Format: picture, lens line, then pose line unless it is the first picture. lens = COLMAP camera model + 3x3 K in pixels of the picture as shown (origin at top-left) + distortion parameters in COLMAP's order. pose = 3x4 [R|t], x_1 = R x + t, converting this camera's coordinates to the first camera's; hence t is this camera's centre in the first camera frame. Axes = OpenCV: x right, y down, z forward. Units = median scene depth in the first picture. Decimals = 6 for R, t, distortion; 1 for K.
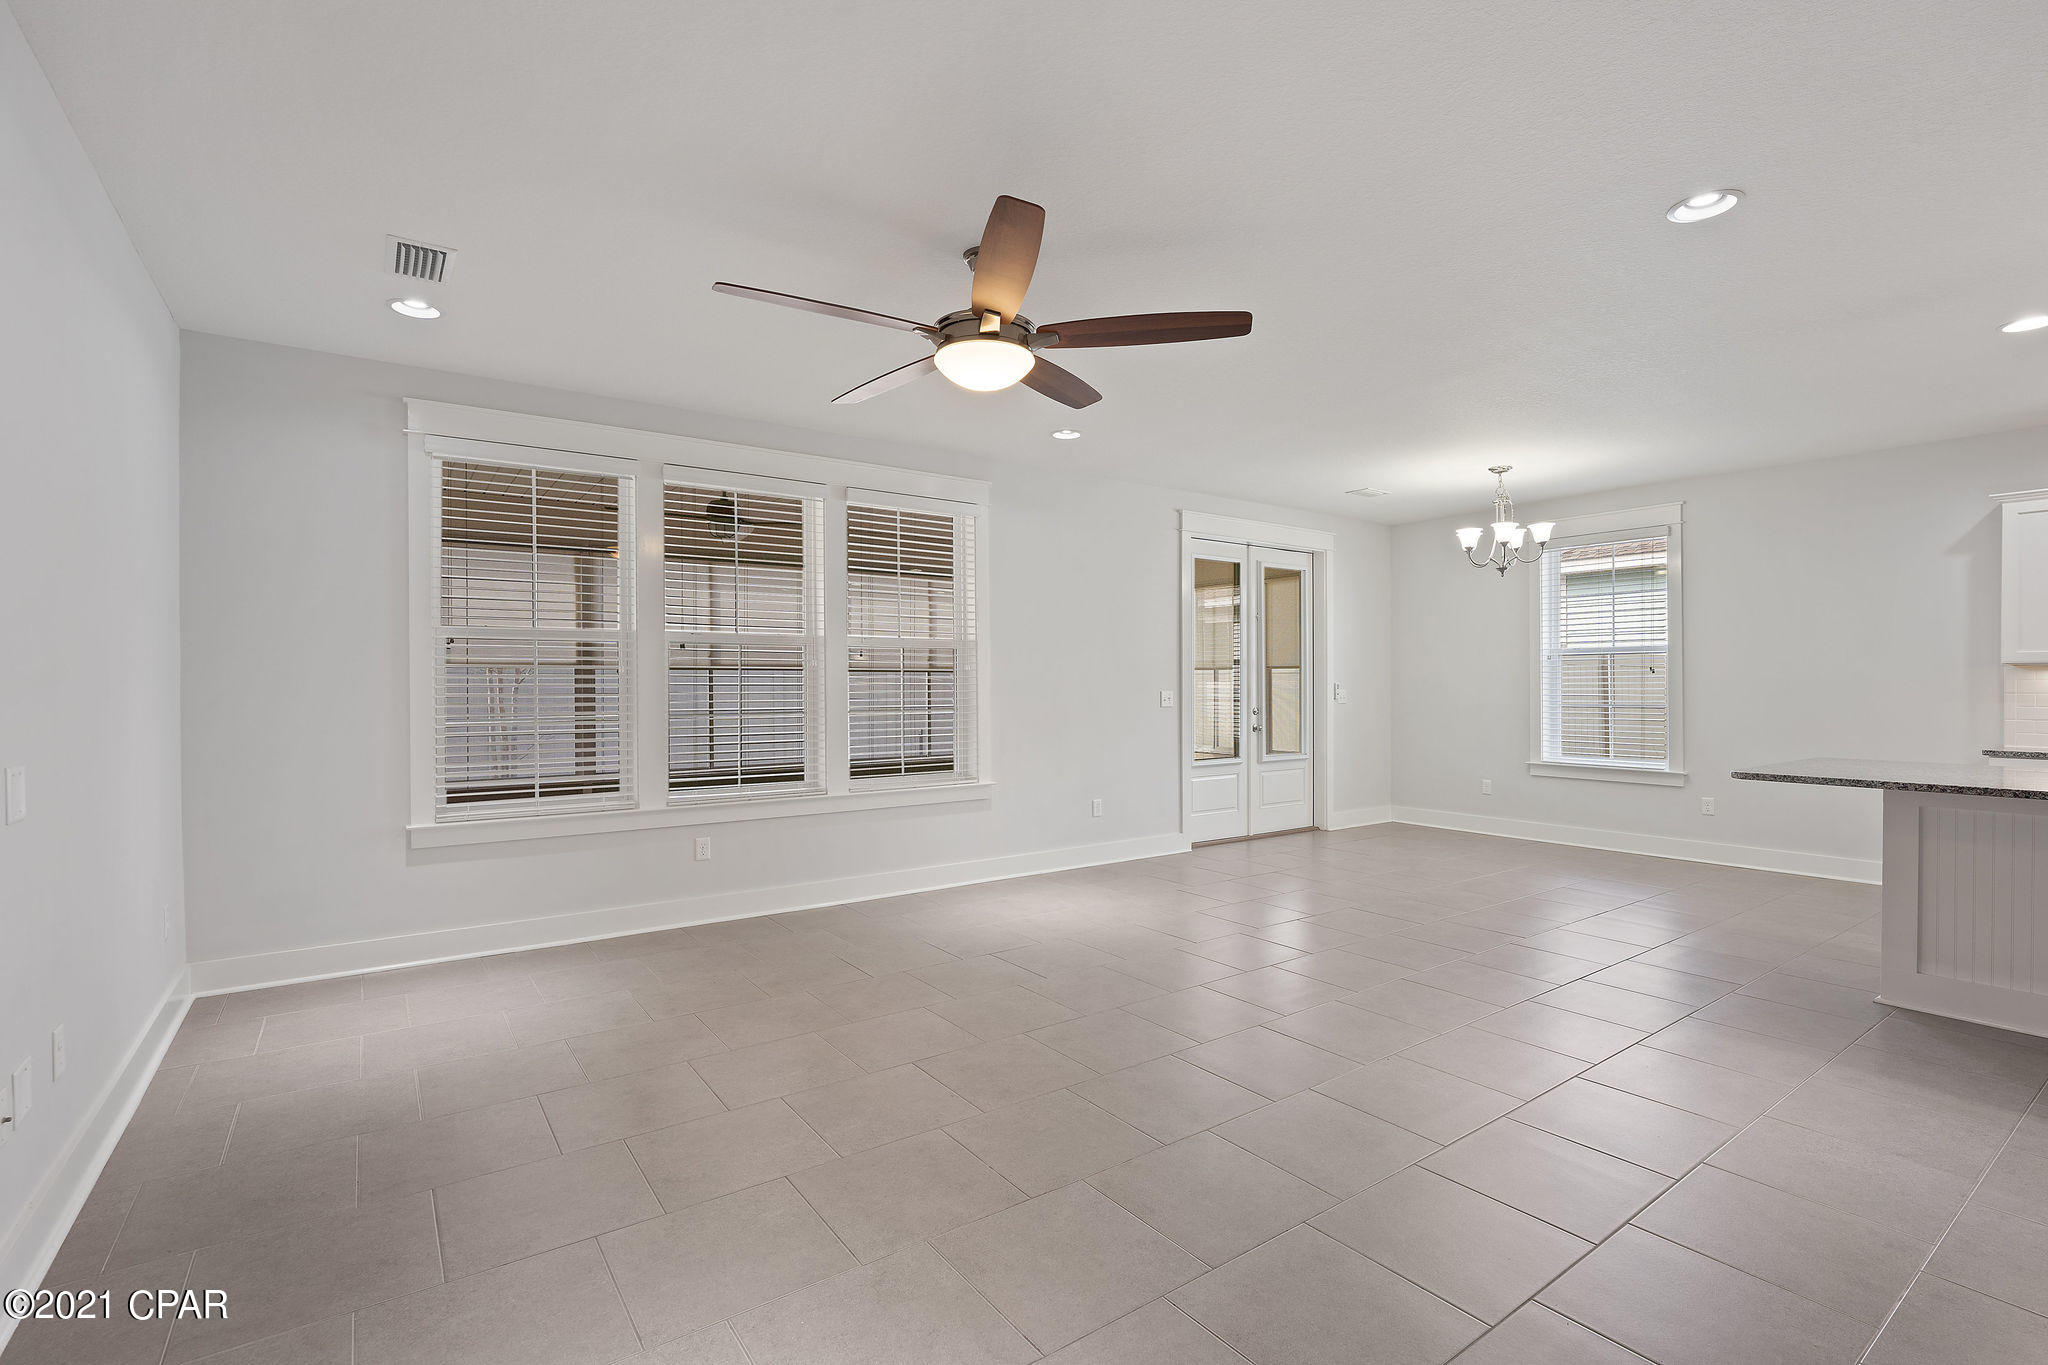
lens RADIAL K [[957.5, 0, 1024.0], [0, 957.5, 682.5], [0, 0, 1]] dist [-0.001911, -0.000540]
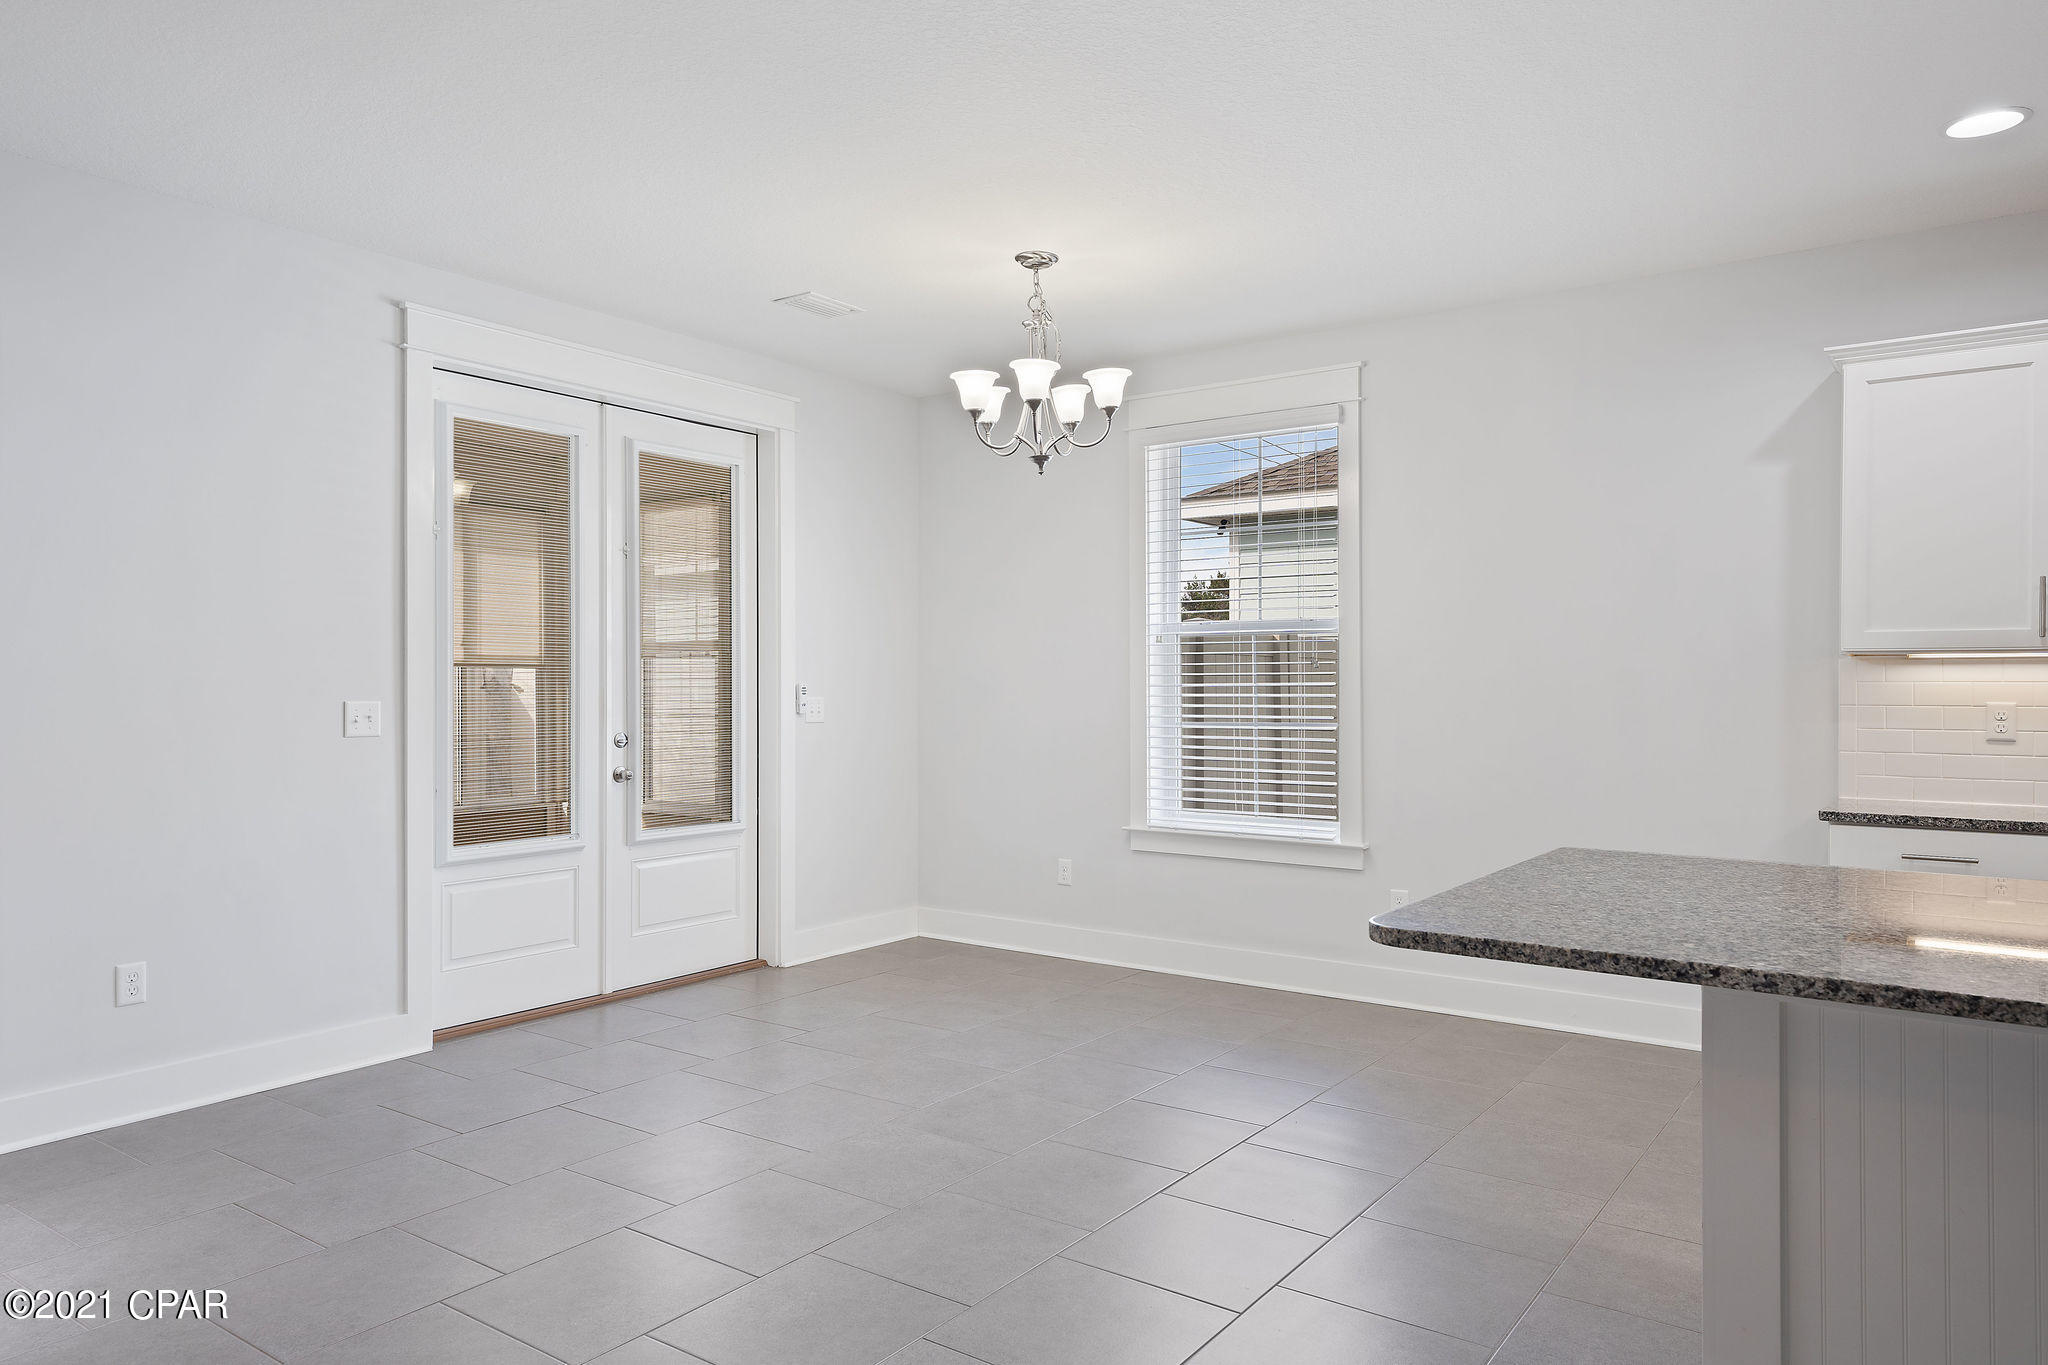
lens RADIAL K [[1357.6, 0, 1026.6], [0, 1357.6, 675.3], [0, 0, 1]] dist [0.039188, -0.001903]
pose [[0.949561, 0.004228, 0.313555, 0.239162], [-0.002540, 0.999980, -0.005793, -0.000280], [-0.313573, 0.004704, 0.949552, 0.287537]]
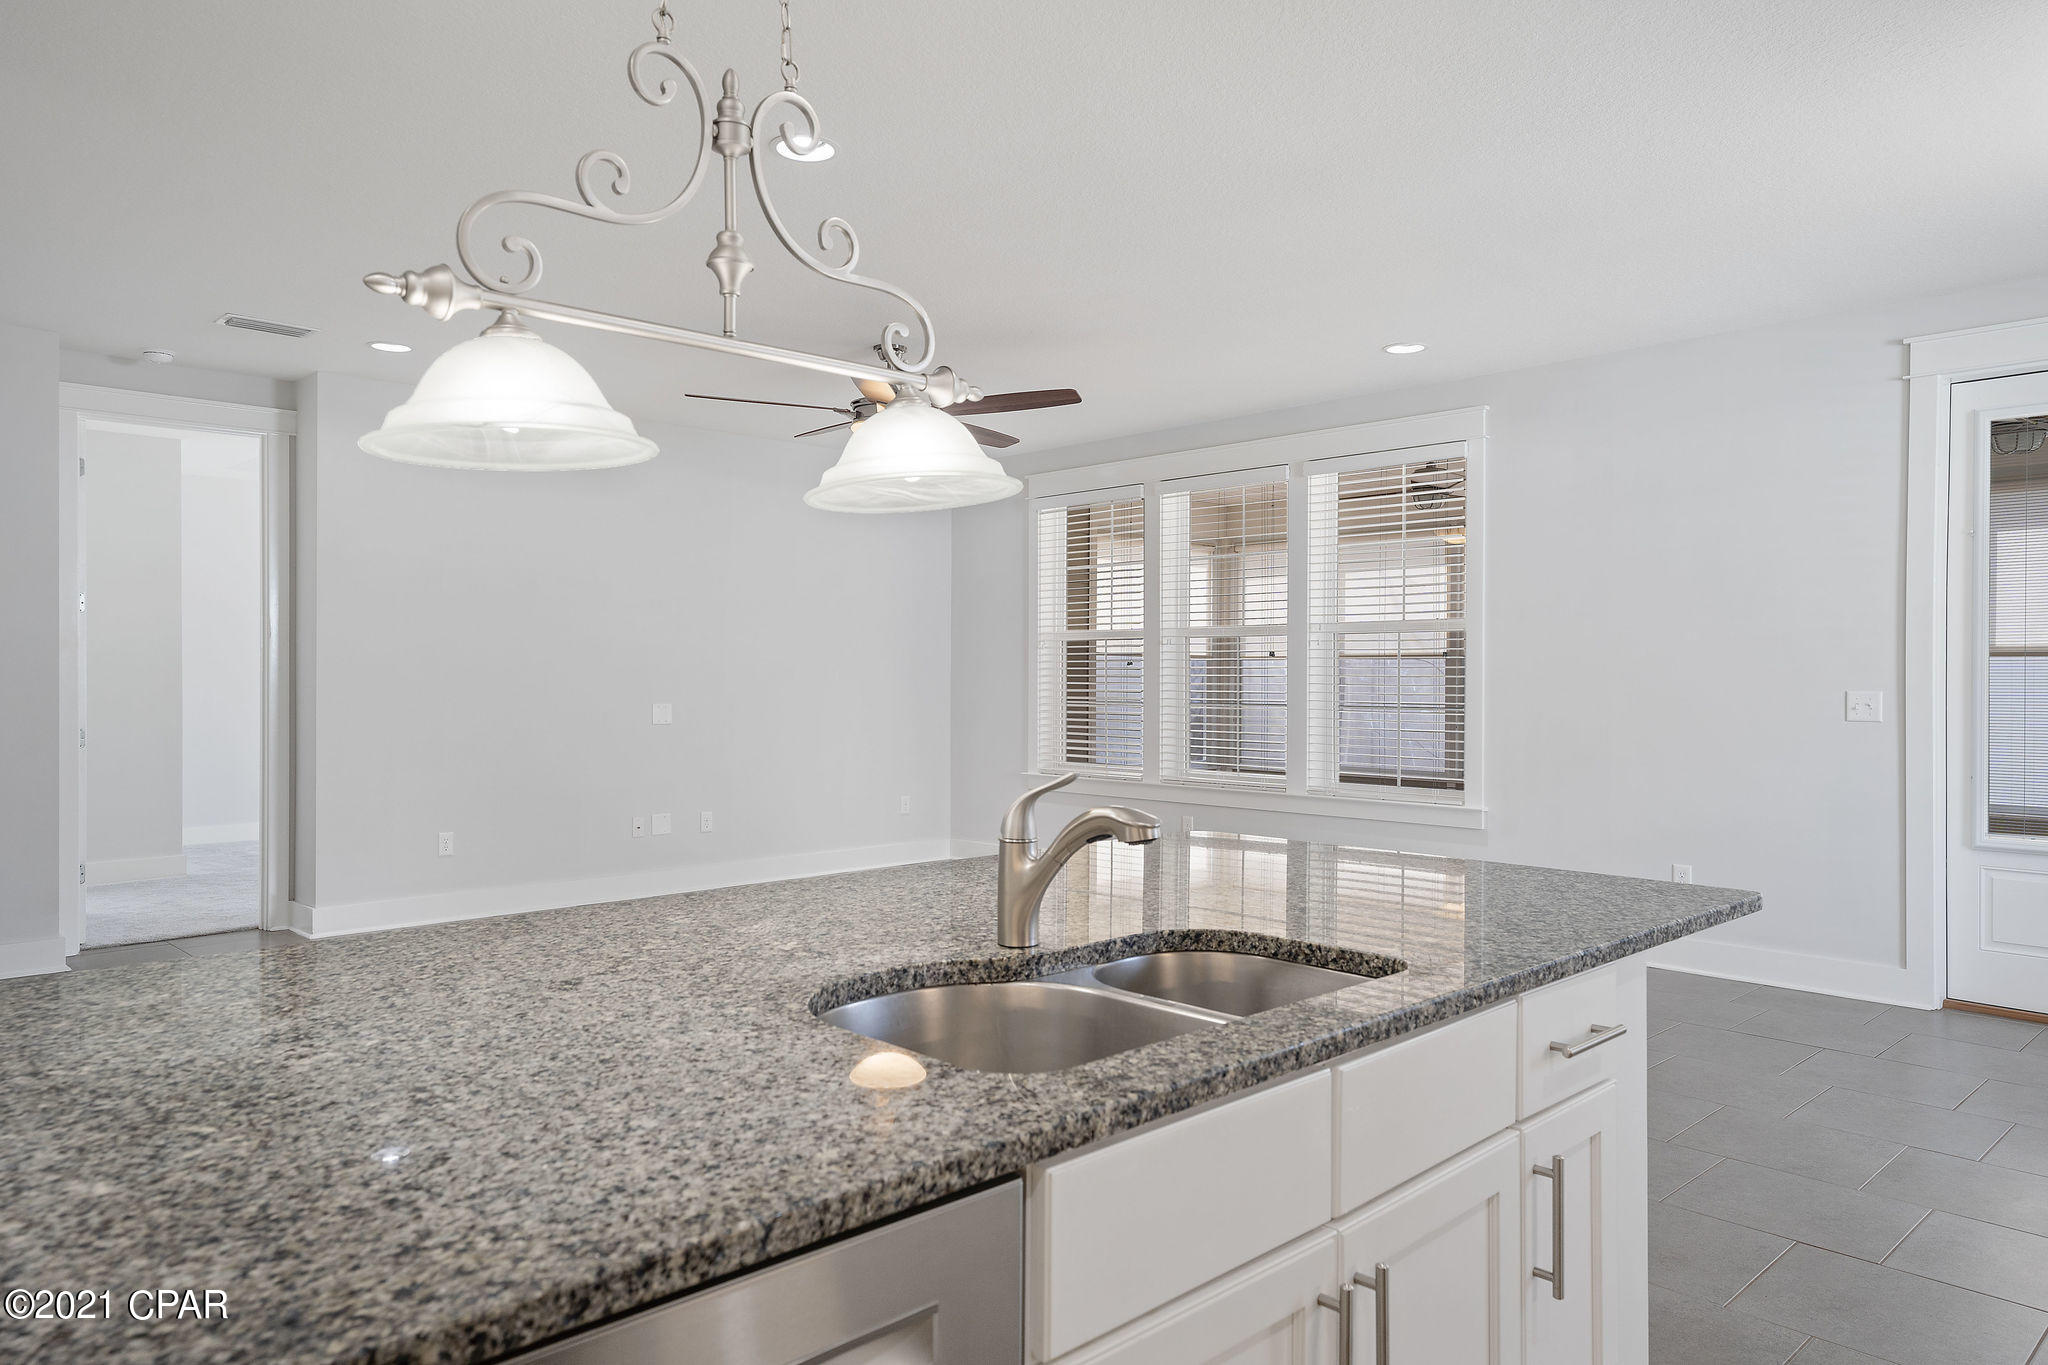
lens RADIAL K [[1357.6, 0, 1026.6], [0, 1357.6, 675.3], [0, 0, 1]] dist [0.039188, -0.001903]
pose [[0.096556, 0.001672, -0.995326, 0.848337], [-0.000354, 0.999999, 0.001645, -0.001043], [0.995327, 0.000194, 0.096557, 0.457696]]
